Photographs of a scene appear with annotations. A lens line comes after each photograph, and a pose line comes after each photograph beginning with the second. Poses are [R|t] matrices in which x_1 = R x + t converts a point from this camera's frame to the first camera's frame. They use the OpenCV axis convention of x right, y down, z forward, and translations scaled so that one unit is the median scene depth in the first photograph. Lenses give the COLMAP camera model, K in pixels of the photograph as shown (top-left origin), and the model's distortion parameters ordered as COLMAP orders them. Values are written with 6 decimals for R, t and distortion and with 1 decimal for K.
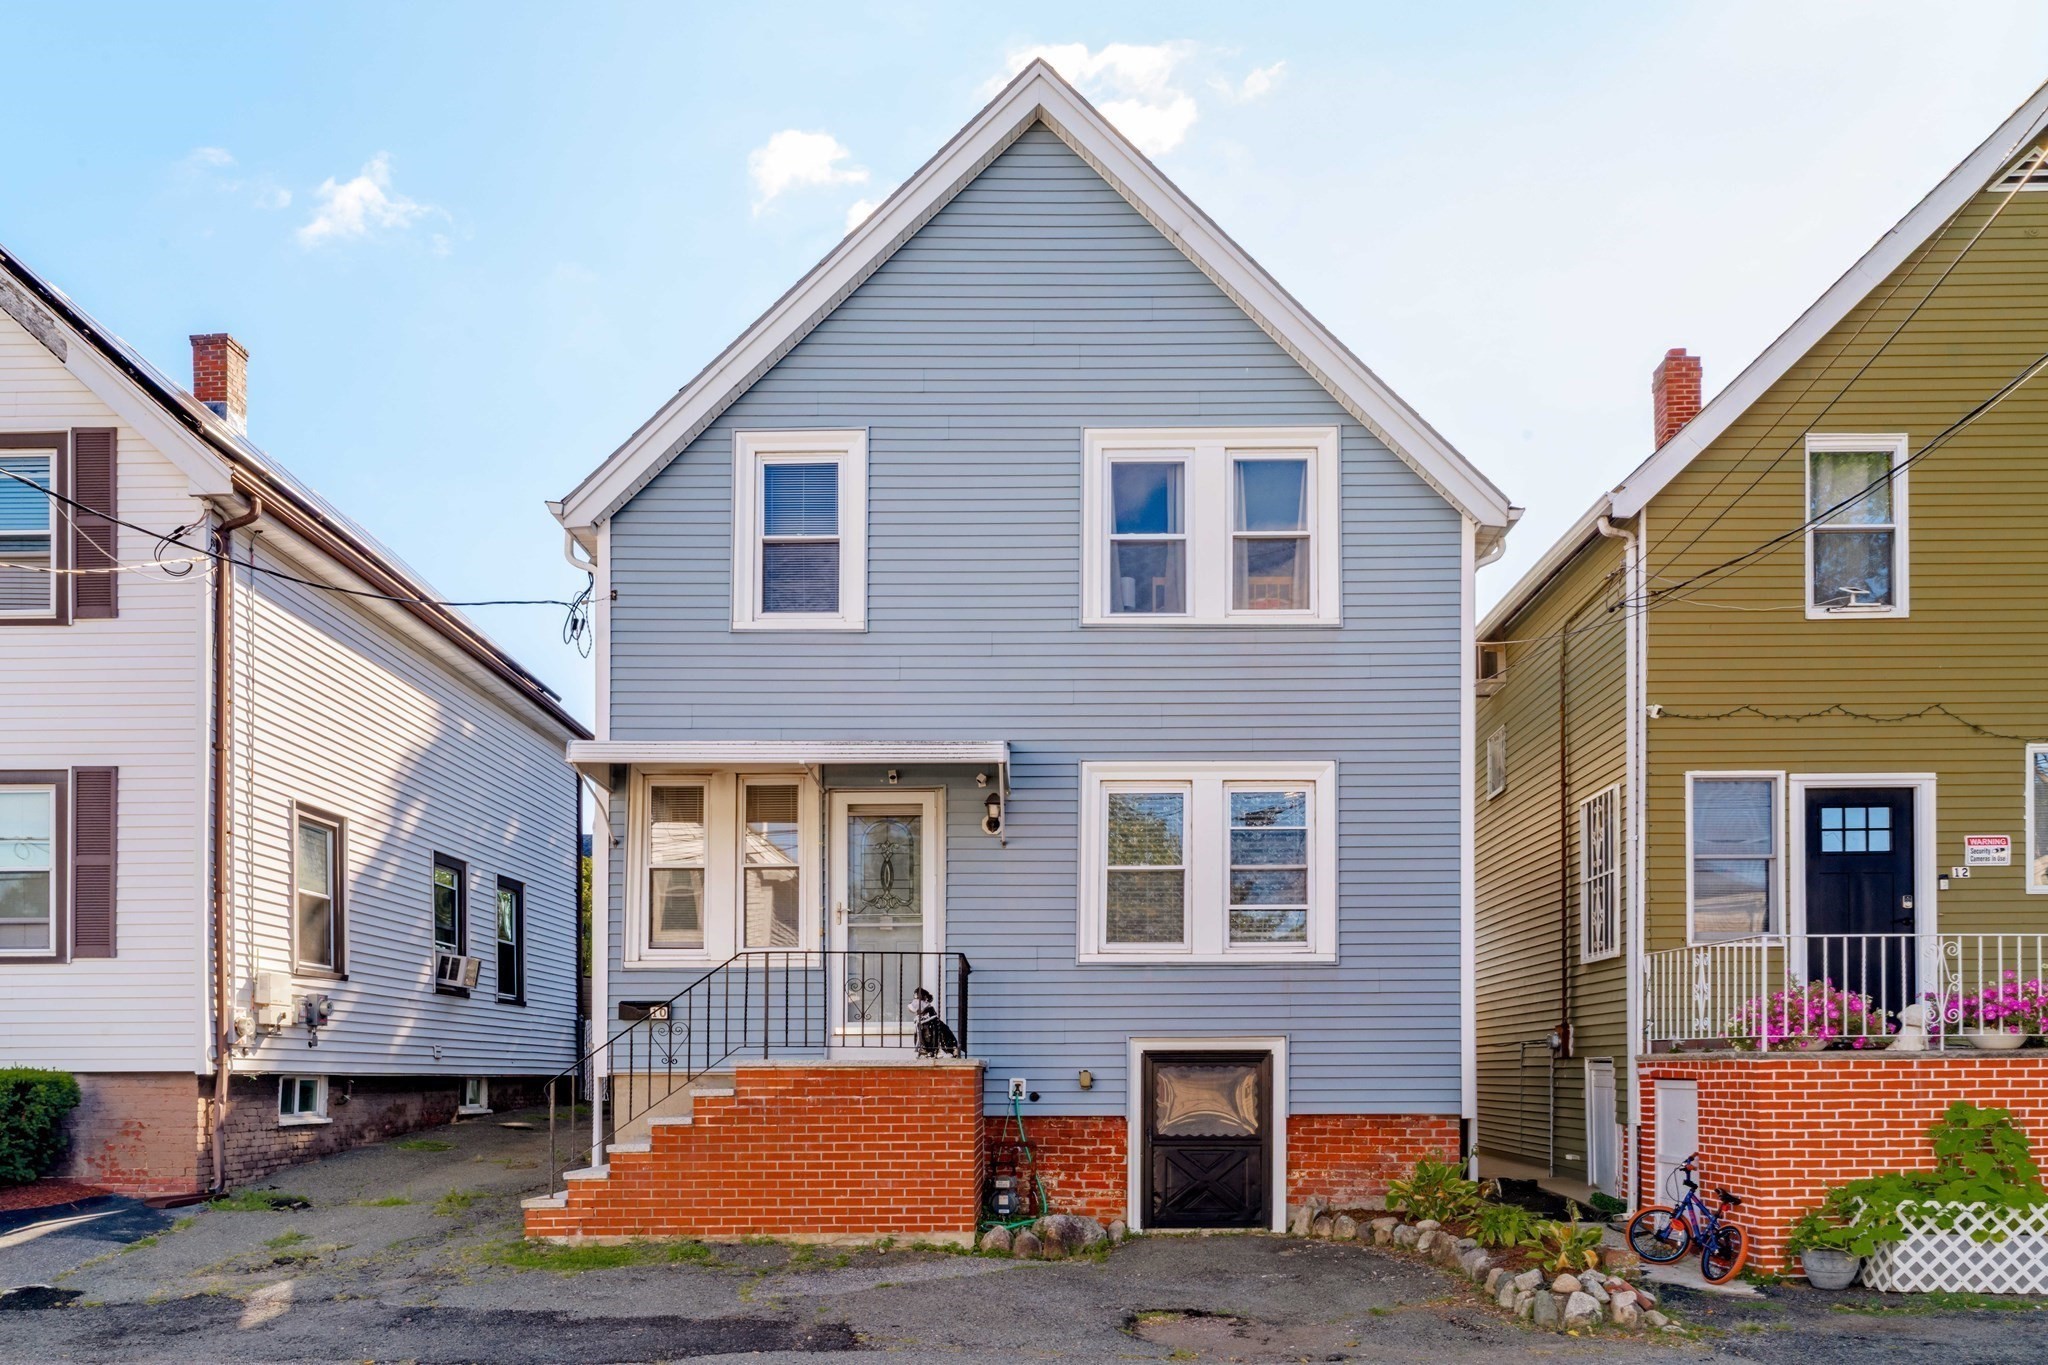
lens RADIAL K [[1519.3, 0, 1024.0], [0, 1519.3, 682.5], [0, 0, 1]] dist [-0.000996, 0.000303]
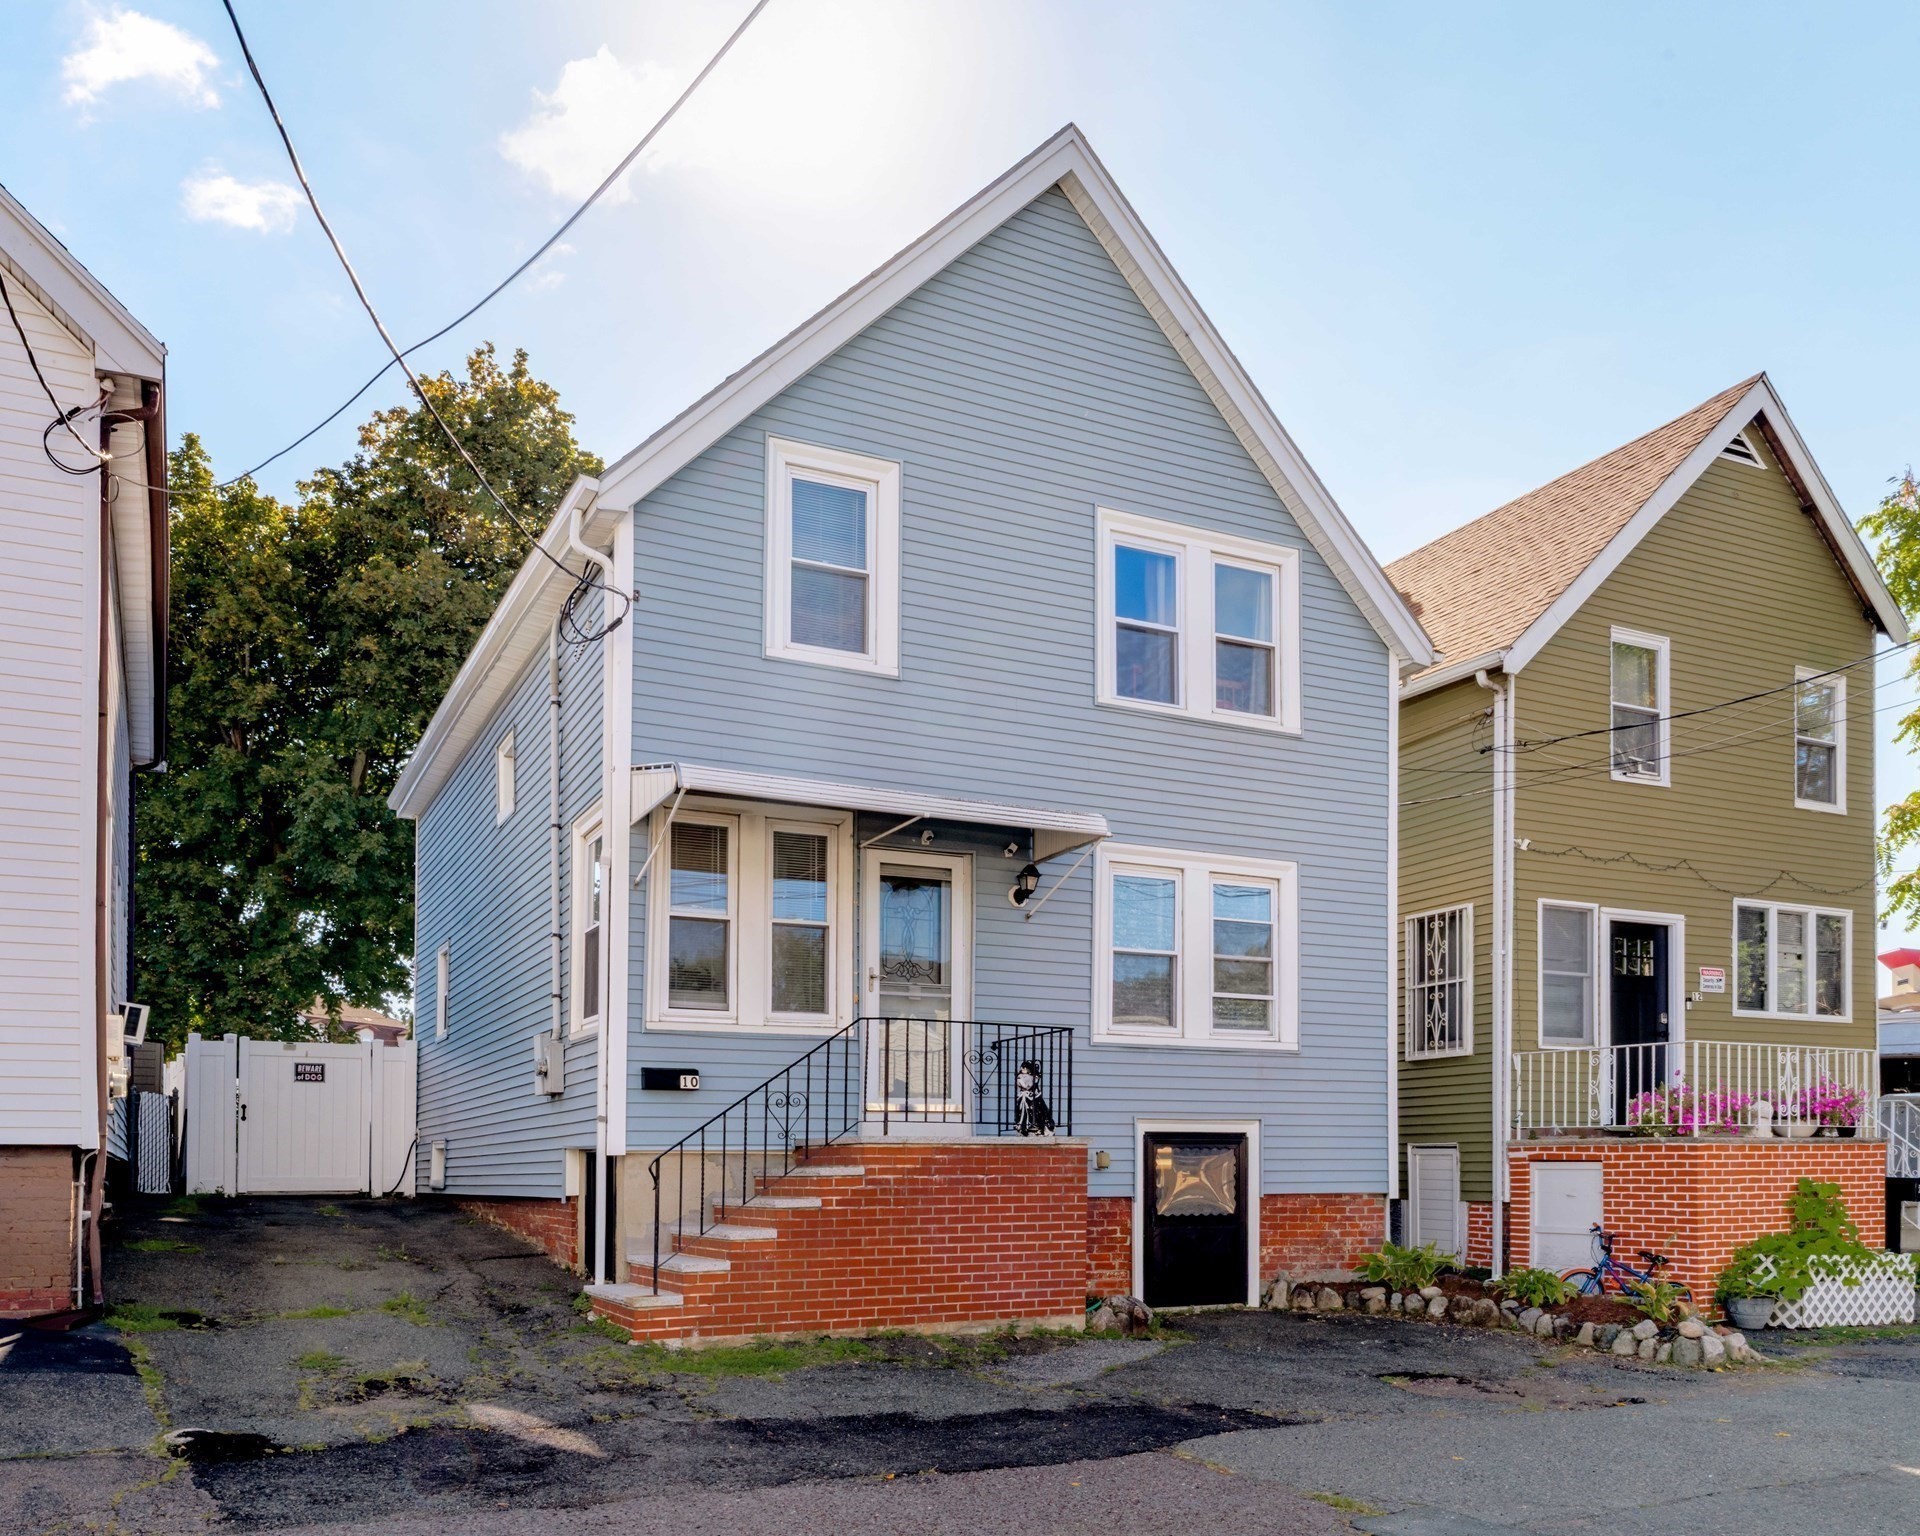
lens RADIAL K [[1568.9, 0, 960.0], [0, 1568.9, 768.0], [0, 0, 1]] dist [-0.002366, 0.000204]
pose [[0.887076, 0.115458, 0.446952, -0.532660], [-0.115065, 0.992960, -0.028133, 0.046509], [-0.447053, -0.026472, 0.894116, 0.132200]]
